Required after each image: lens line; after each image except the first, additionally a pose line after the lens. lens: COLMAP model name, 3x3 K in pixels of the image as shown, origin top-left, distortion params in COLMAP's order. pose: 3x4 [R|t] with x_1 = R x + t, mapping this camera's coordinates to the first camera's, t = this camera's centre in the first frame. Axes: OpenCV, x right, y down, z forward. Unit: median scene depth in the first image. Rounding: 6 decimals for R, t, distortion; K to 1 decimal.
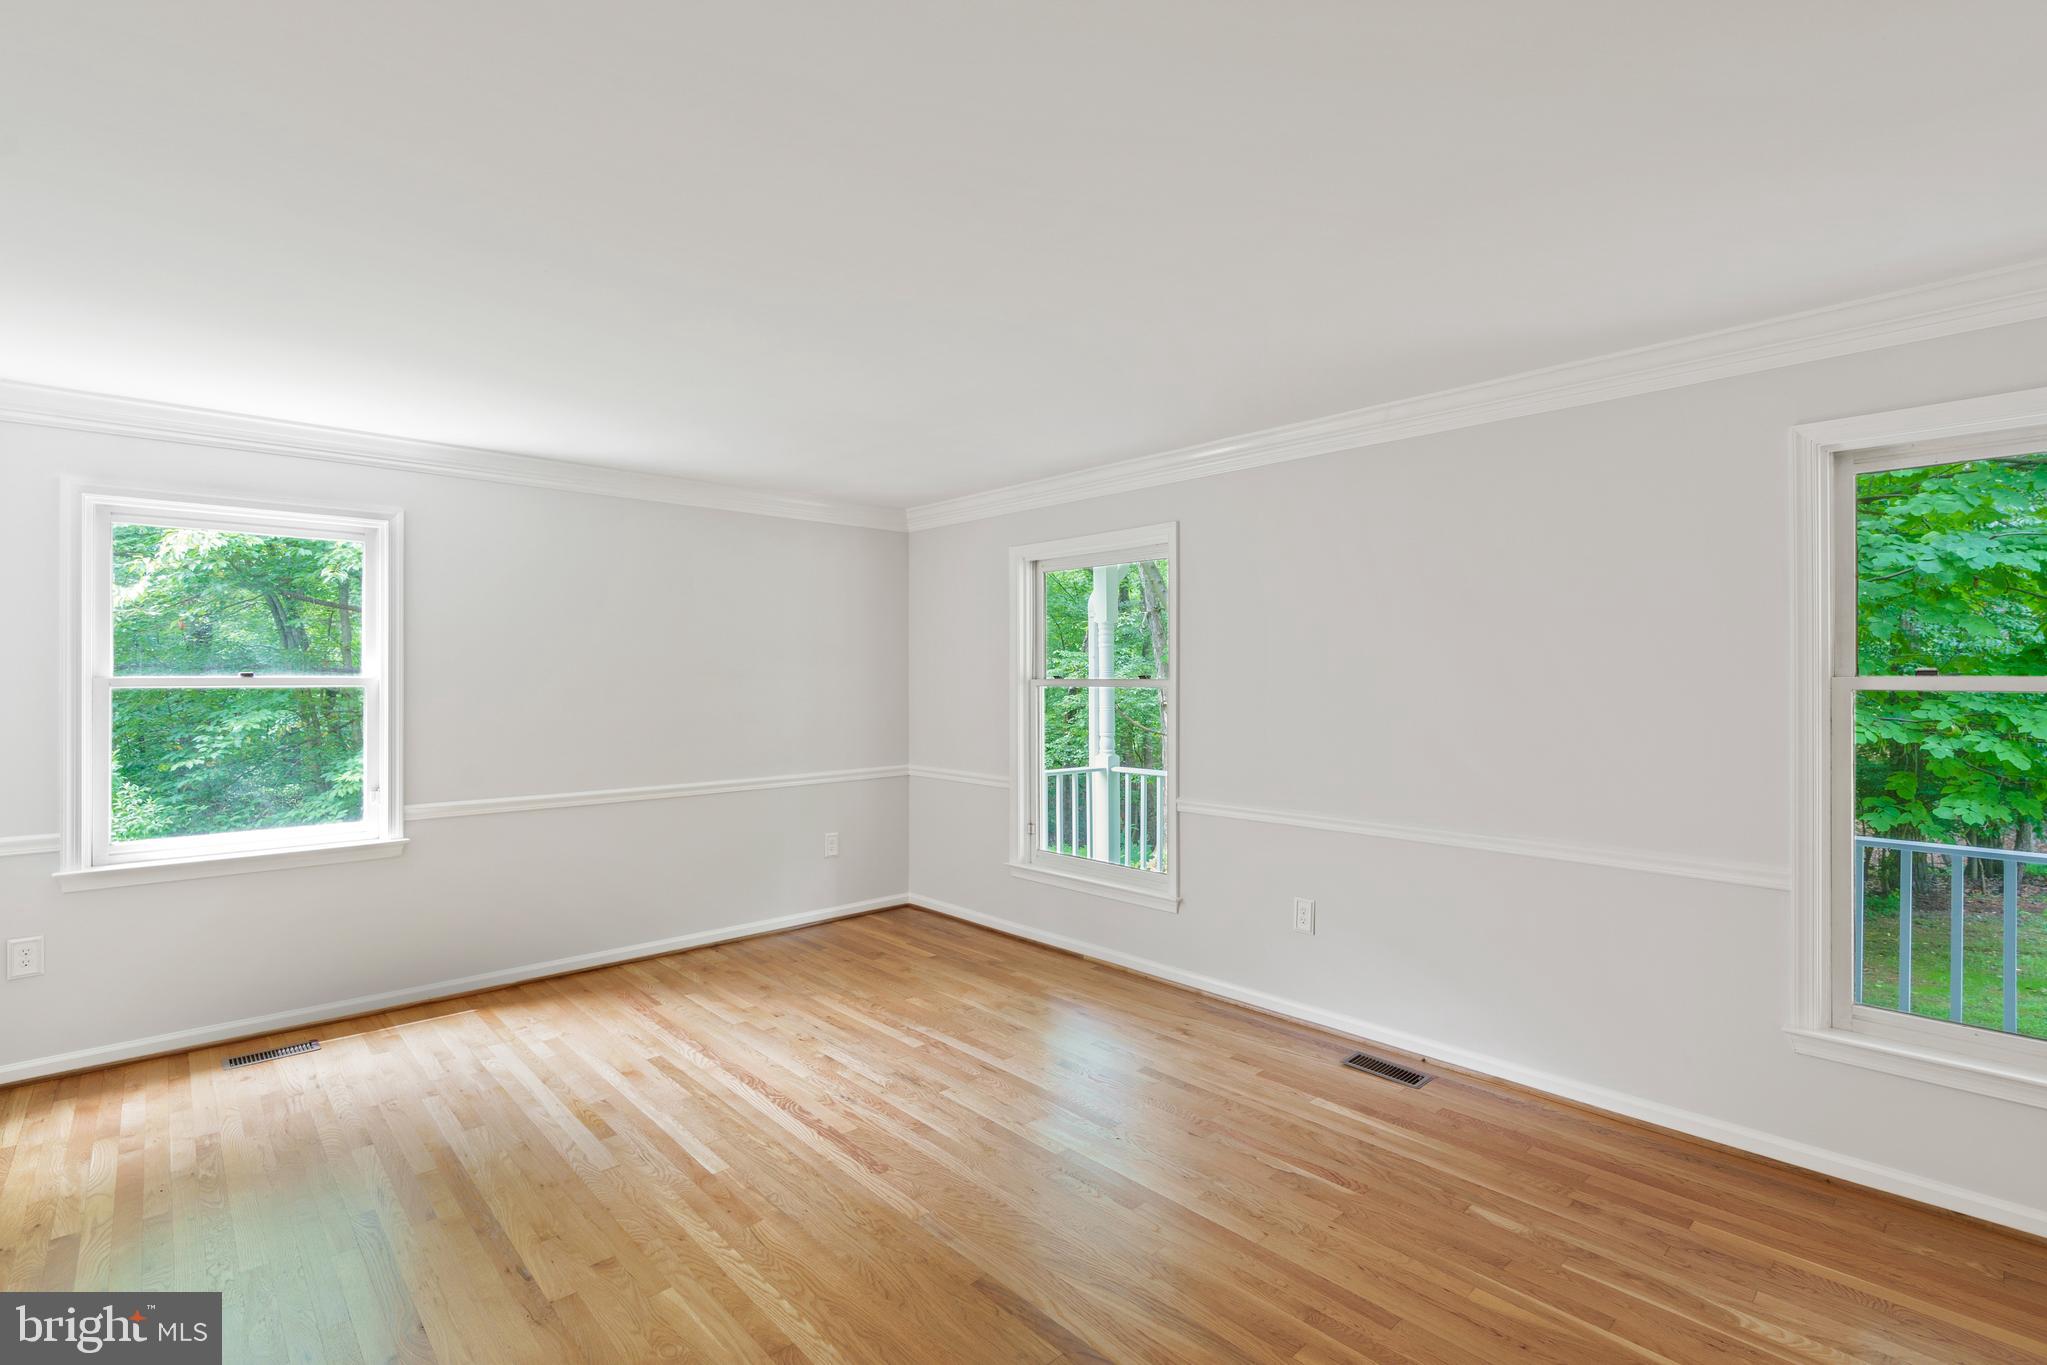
lens RADIAL K [[943.0, 0, 1025.5], [0, 943.0, 652.0], [0, 0, 1]] dist [0.024035, -0.000025]
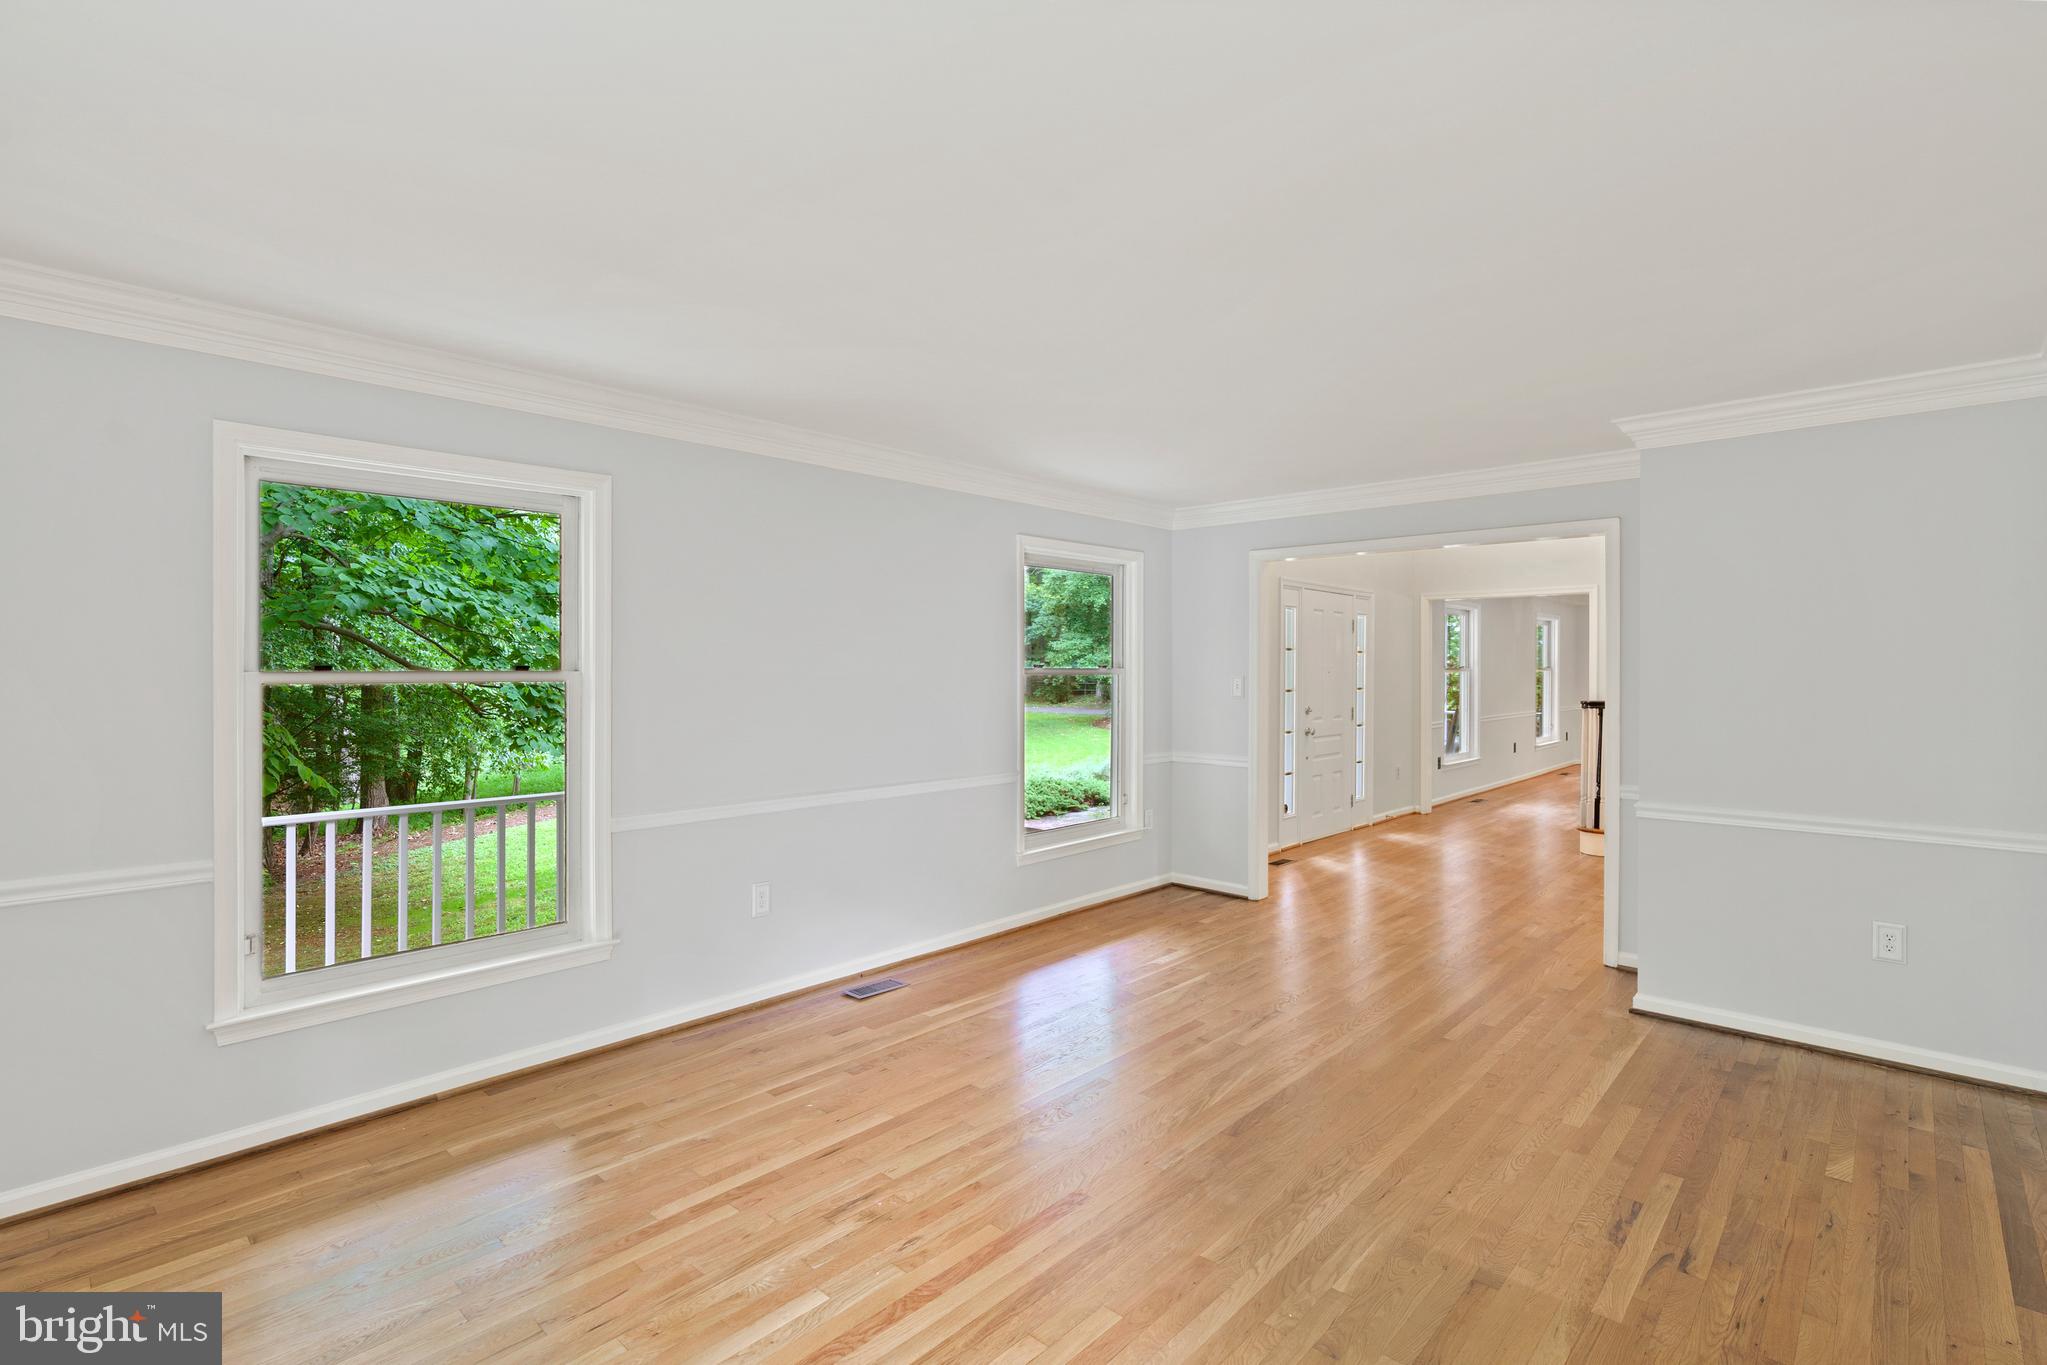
lens RADIAL K [[927.1, 0, 1025.2], [0, 927.1, 677.4], [0, 0, 1]] dist [-0.000841, 0.000165]
pose [[-0.062064, -0.004497, 0.998062, -0.885819], [-0.030282, 0.999538, 0.002620, 0.029148], [-0.997613, -0.030061, -0.062172, 0.948455]]
